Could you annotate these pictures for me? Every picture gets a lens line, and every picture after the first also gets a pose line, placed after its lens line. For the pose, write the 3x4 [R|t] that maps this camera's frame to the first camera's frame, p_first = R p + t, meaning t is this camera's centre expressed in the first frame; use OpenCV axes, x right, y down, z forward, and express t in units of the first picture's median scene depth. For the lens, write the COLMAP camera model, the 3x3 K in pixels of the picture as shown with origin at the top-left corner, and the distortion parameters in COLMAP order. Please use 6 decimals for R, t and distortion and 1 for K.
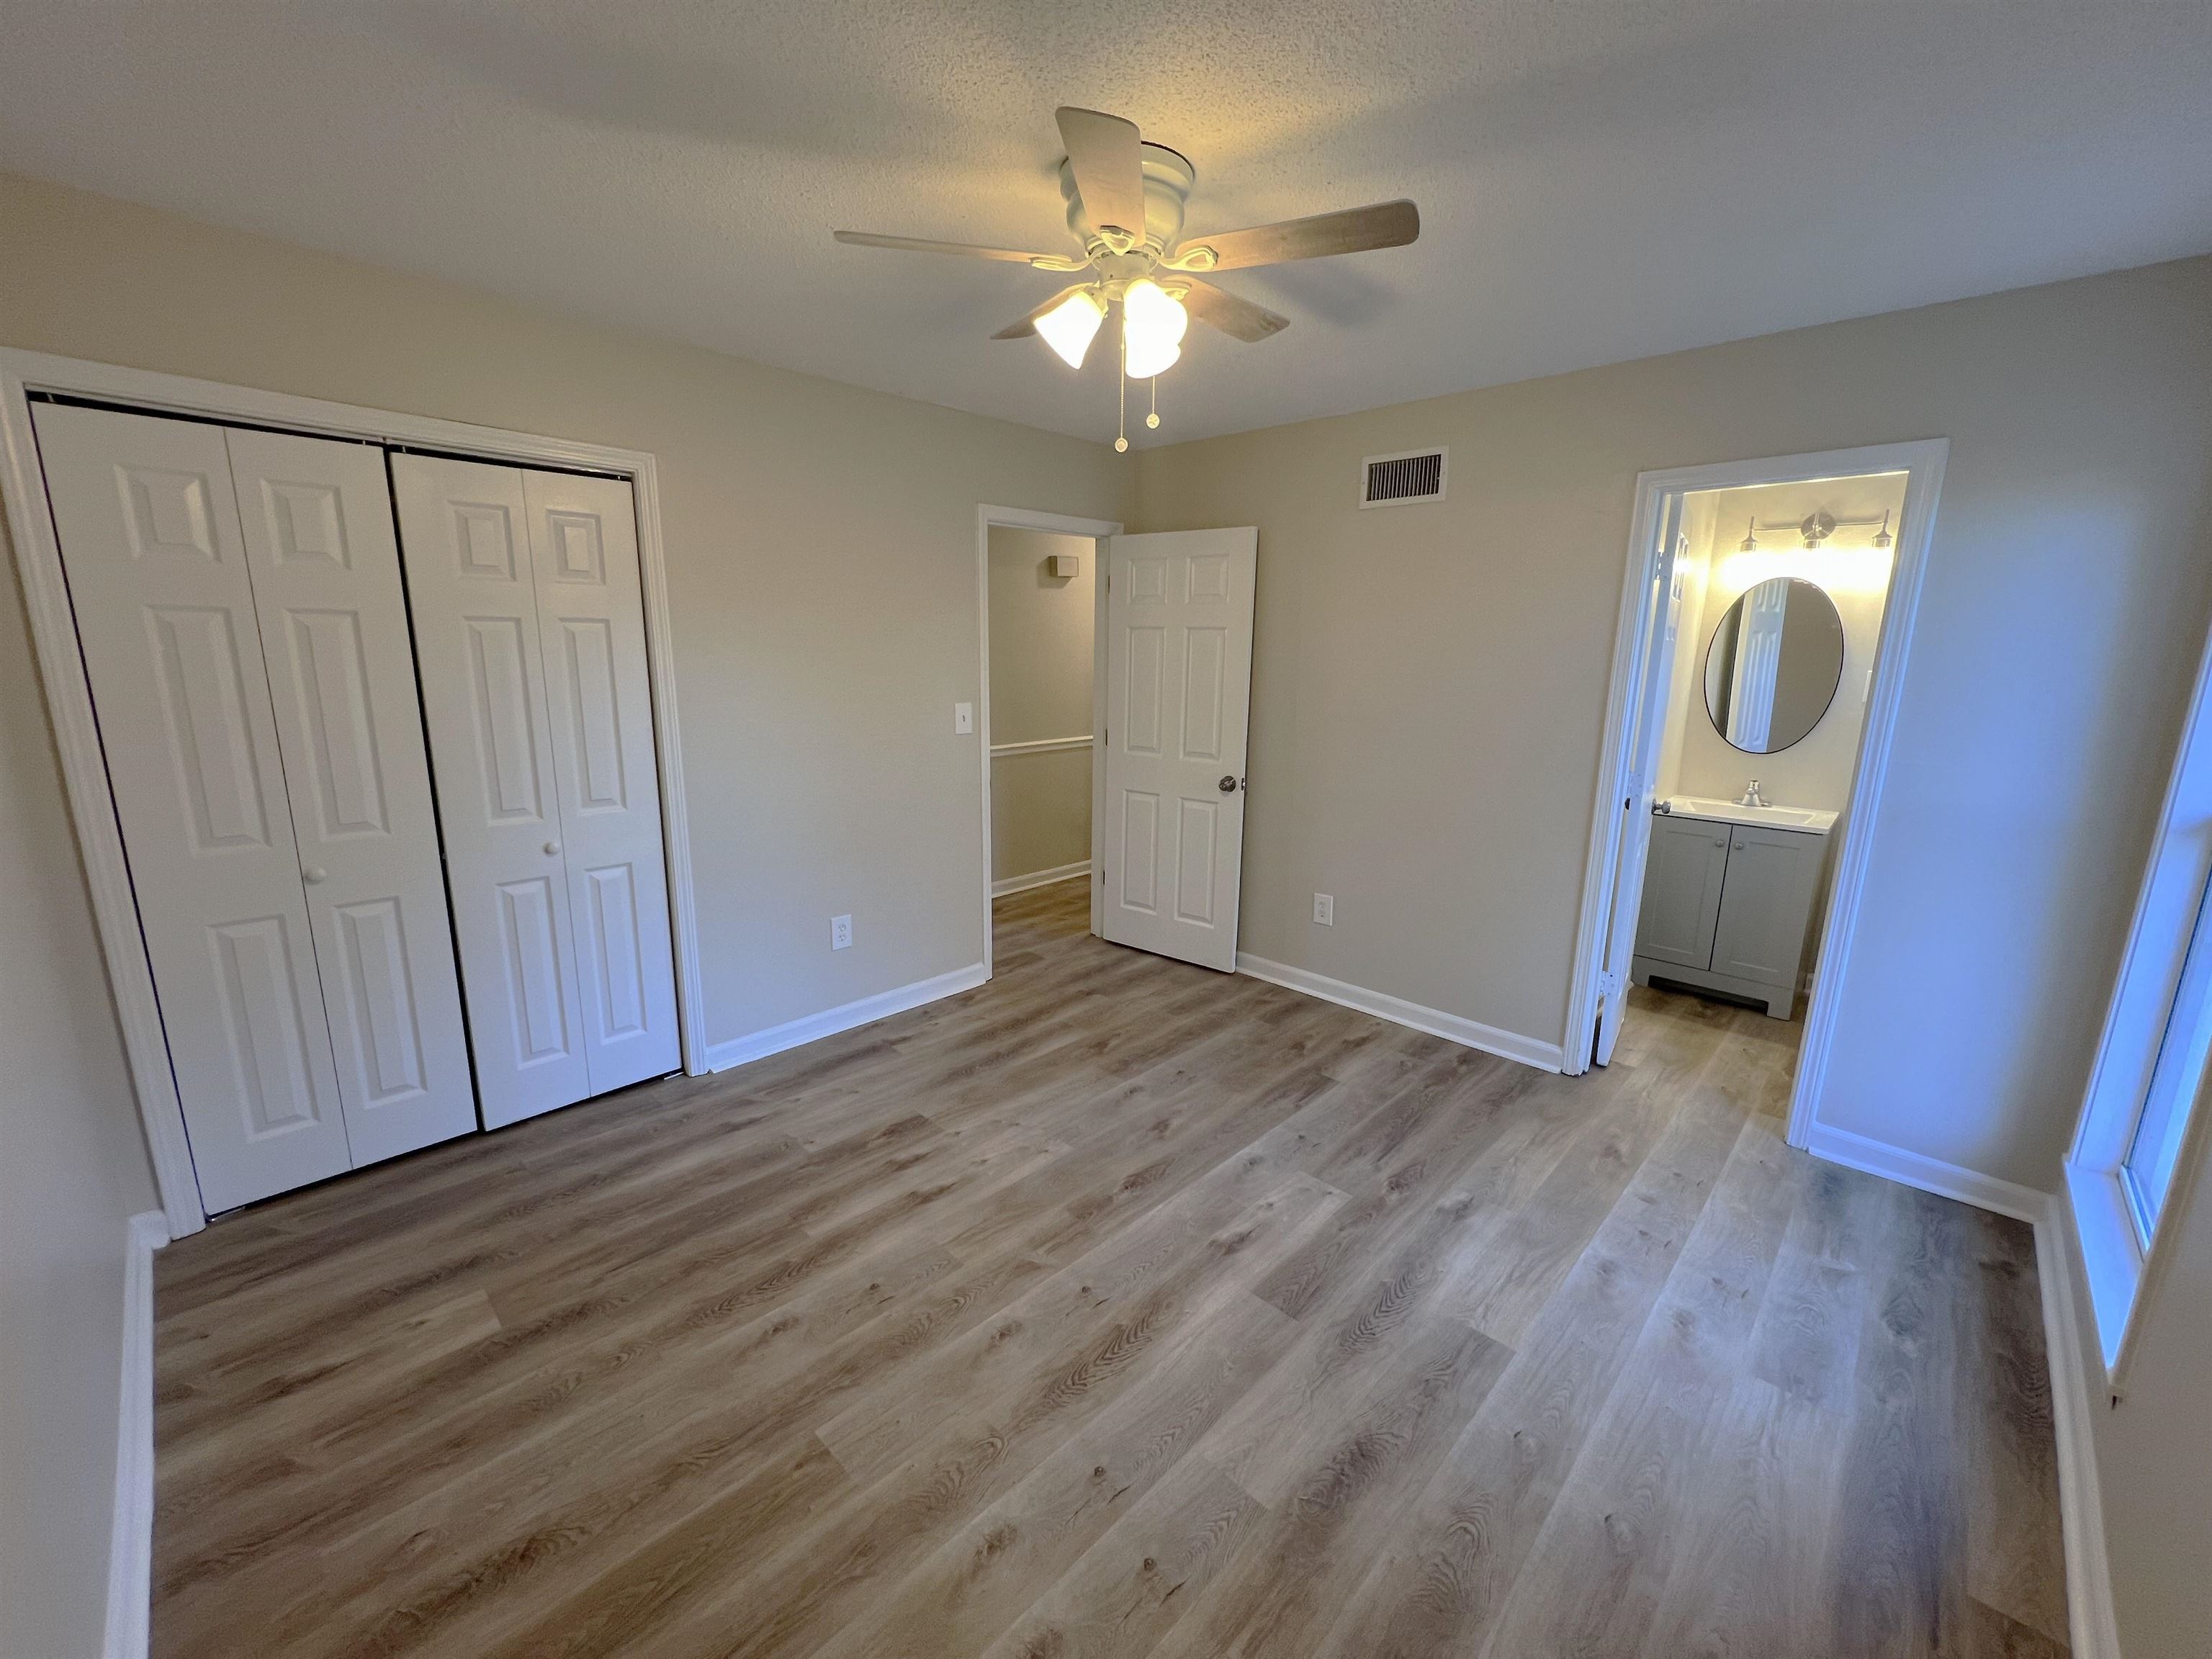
lens RADIAL K [[875.7, 0, 1106.0], [0, 875.7, 829.5], [0, 0, 1]] dist [-0.019907, -0.000063]
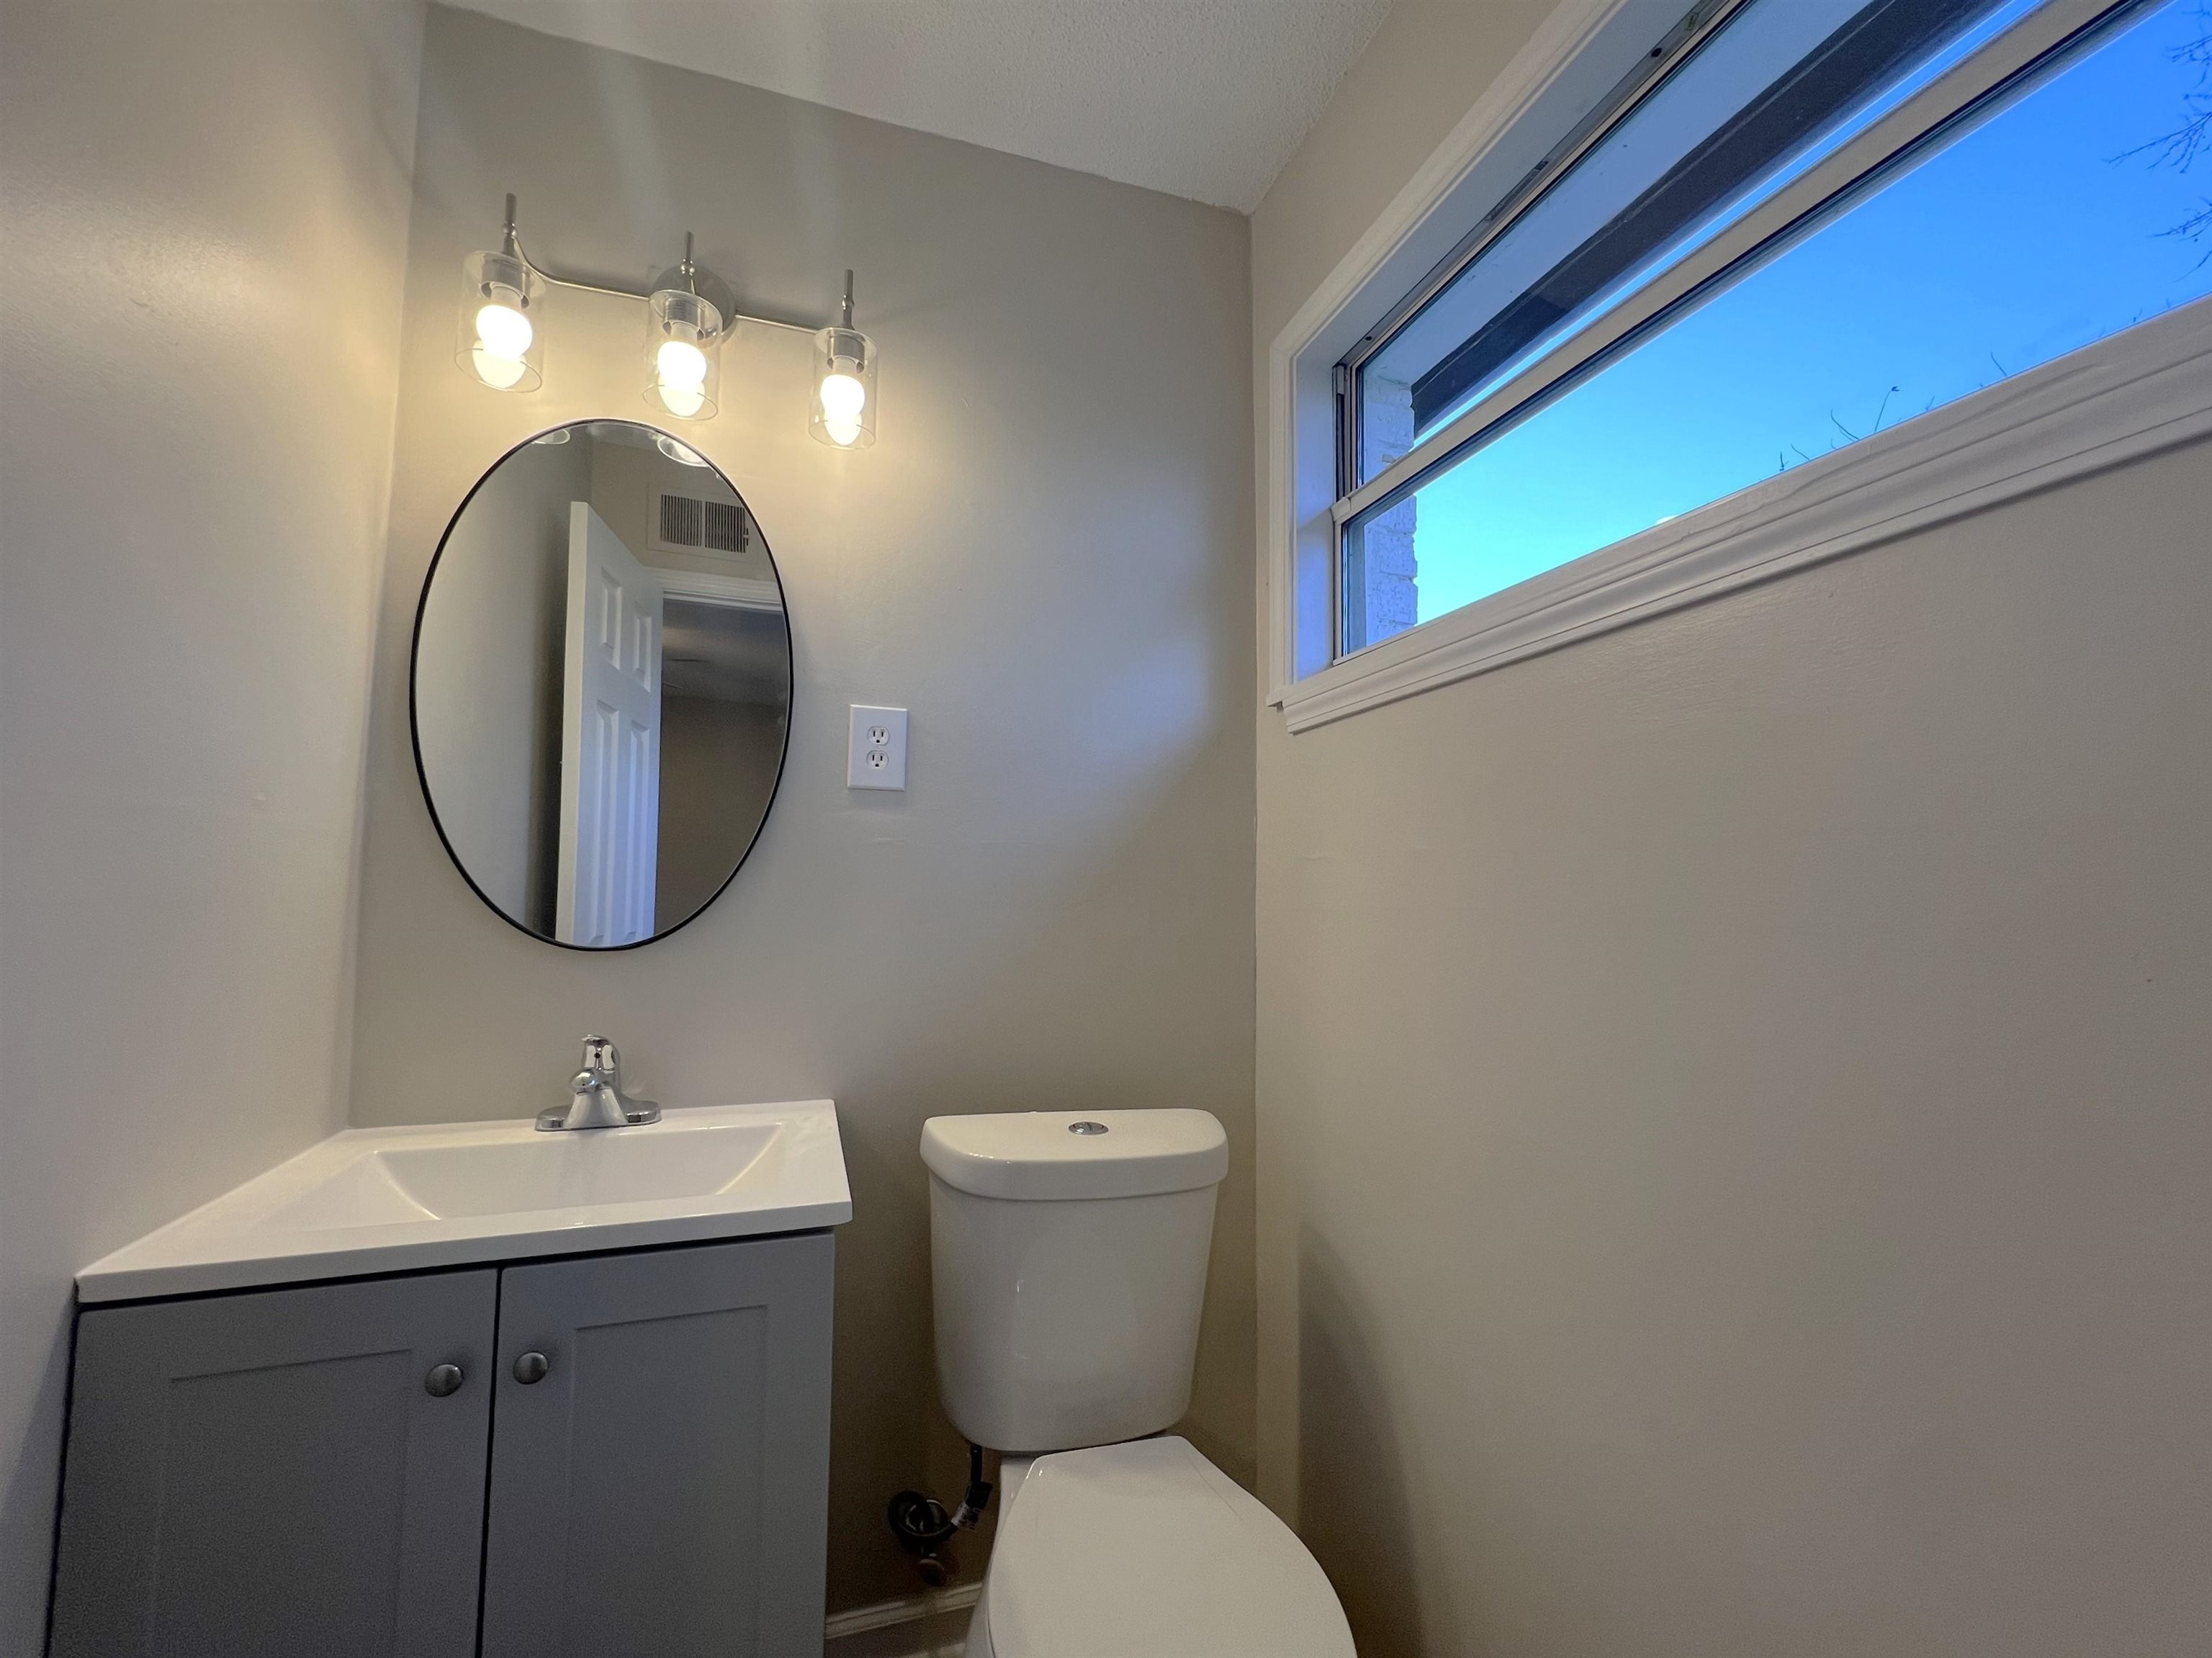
lens RADIAL K [[883.4, 0, 1101.2], [0, 883.4, 824.7], [0, 0, 1]] dist [-0.002750, -0.000093]
pose [[0.468819, 0.047861, 0.881996, 0.570163], [0.182396, 0.971765, -0.149684, -0.053358], [-0.864257, 0.231047, 0.446852, 0.711628]]
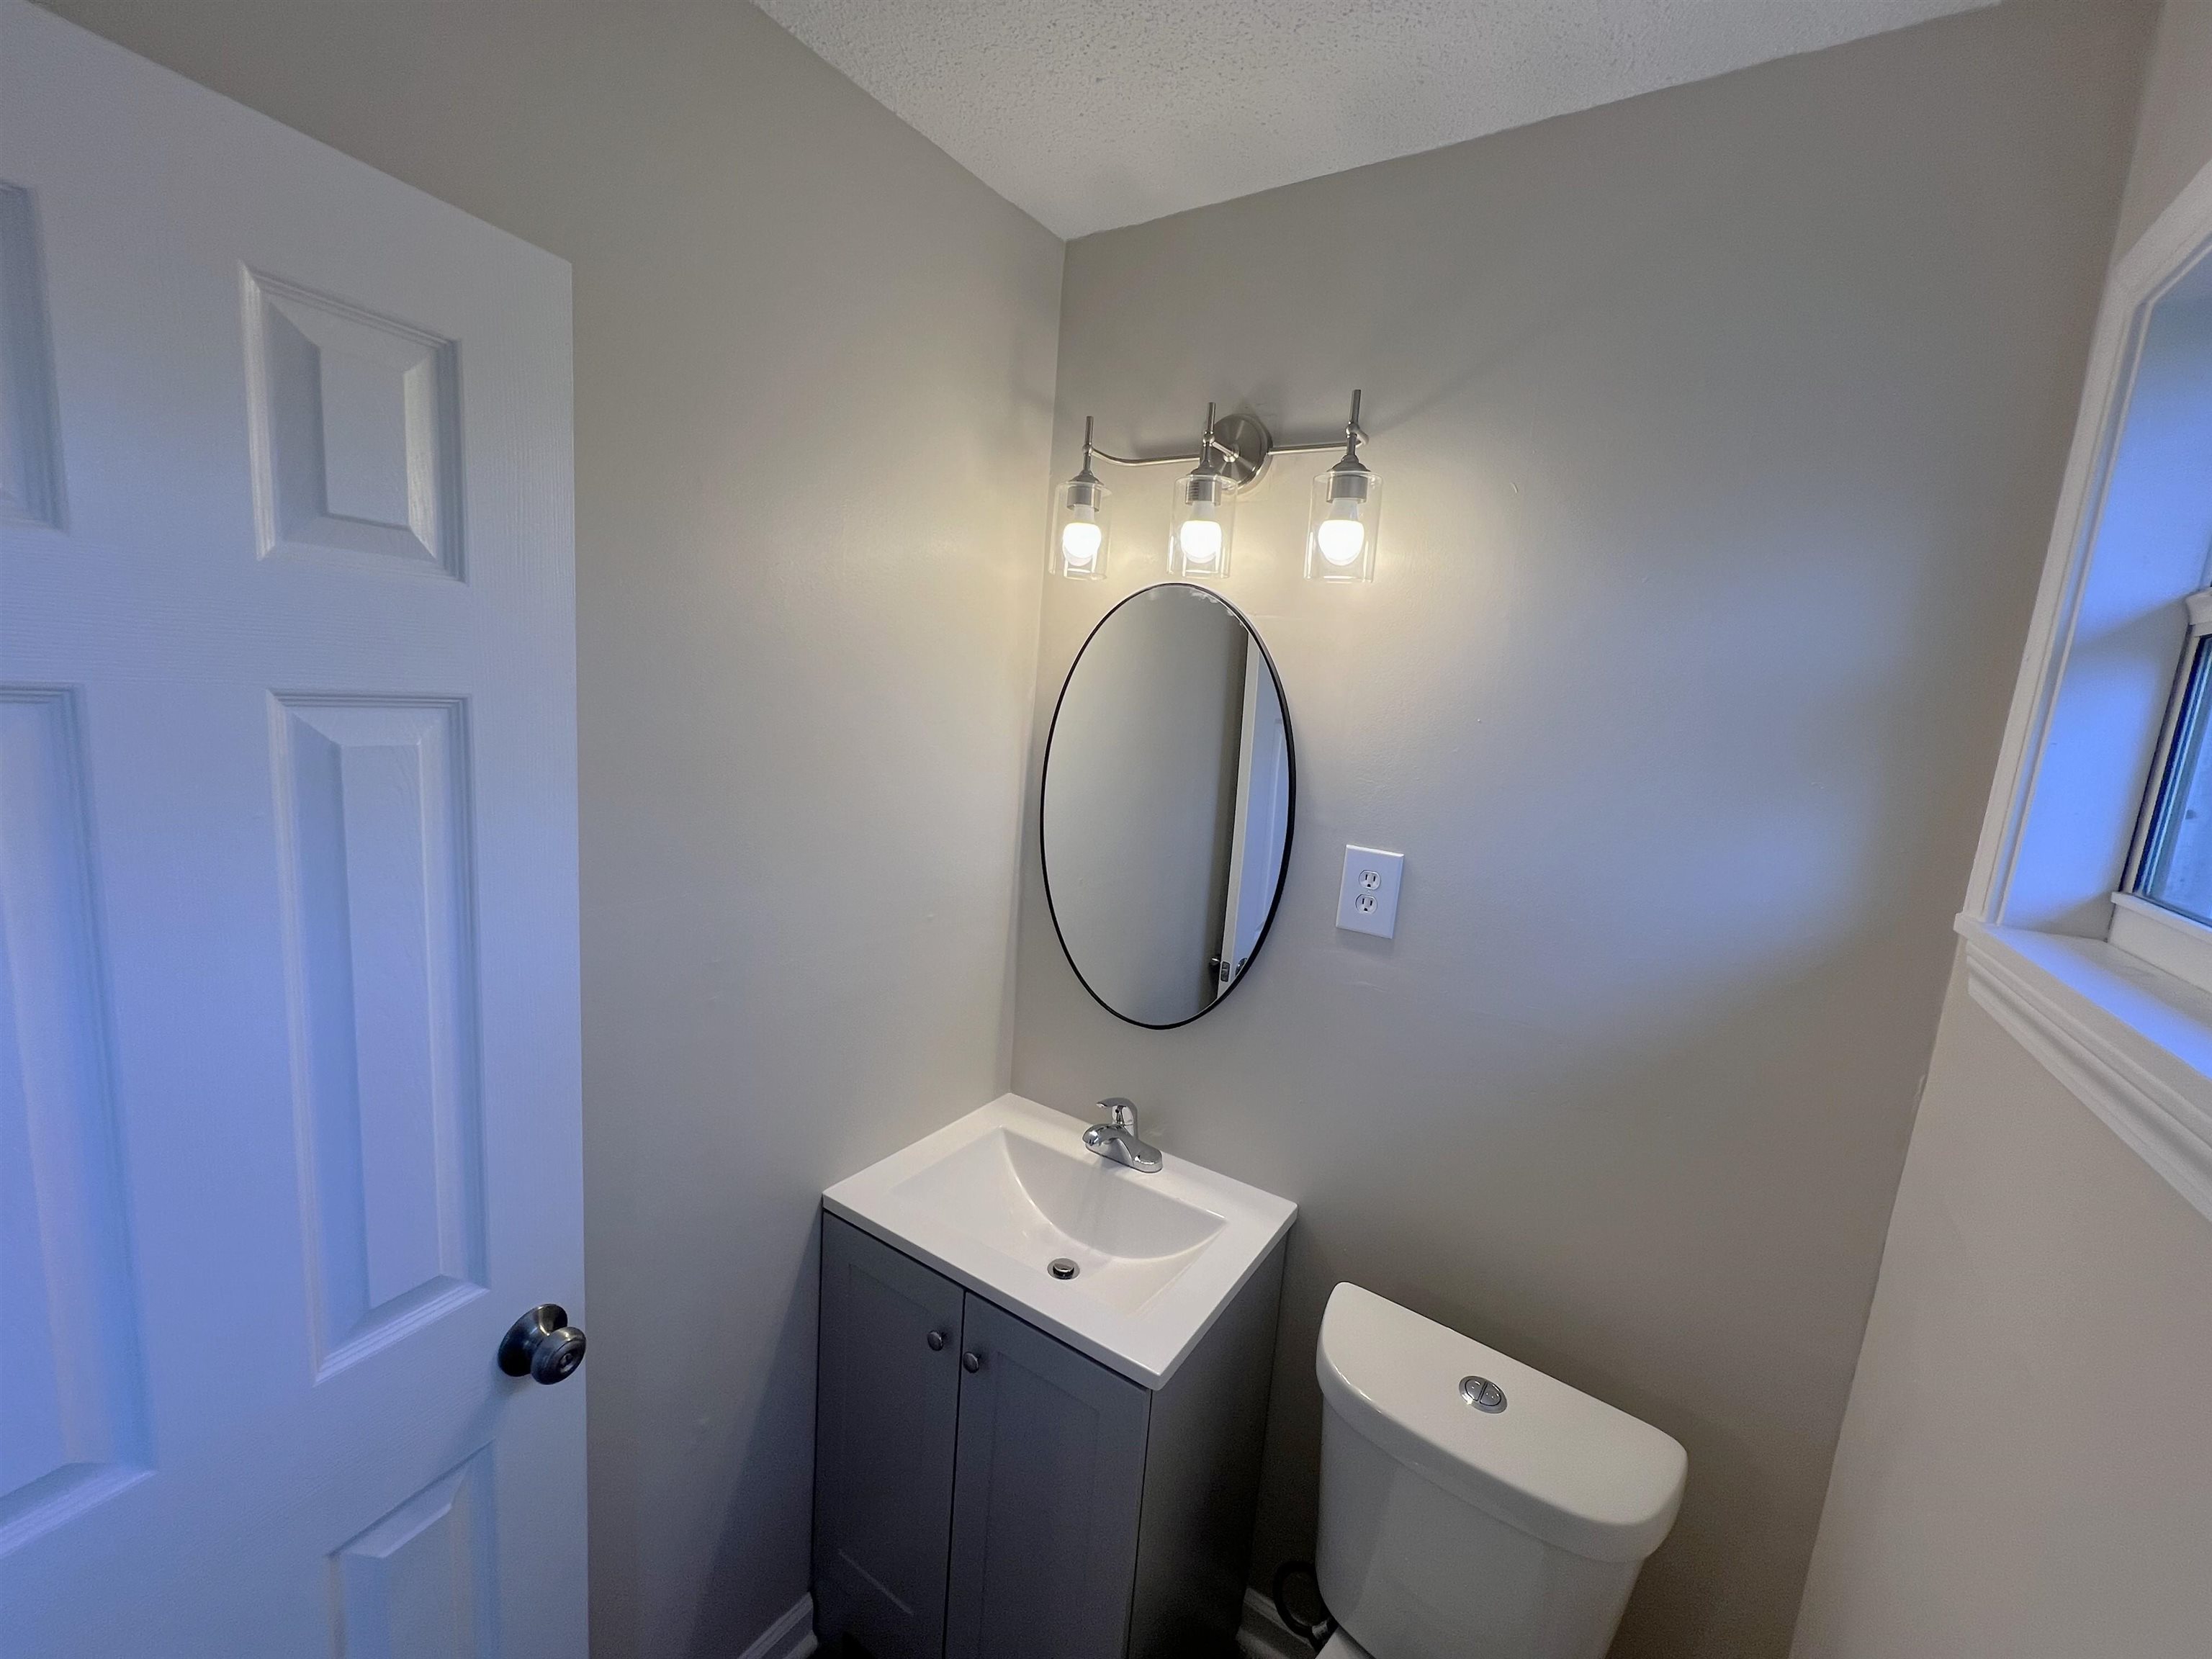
lens RADIAL K [[884.5, 0, 1138.1], [0, 884.5, 823.3], [0, 0, 1]] dist [0.001061, 0.000179]
pose [[0.976768, 0.033225, 0.211707, 0.683012], [-0.023814, 0.998618, -0.046849, -0.166015], [-0.212971, 0.040719, 0.976210, 0.618920]]
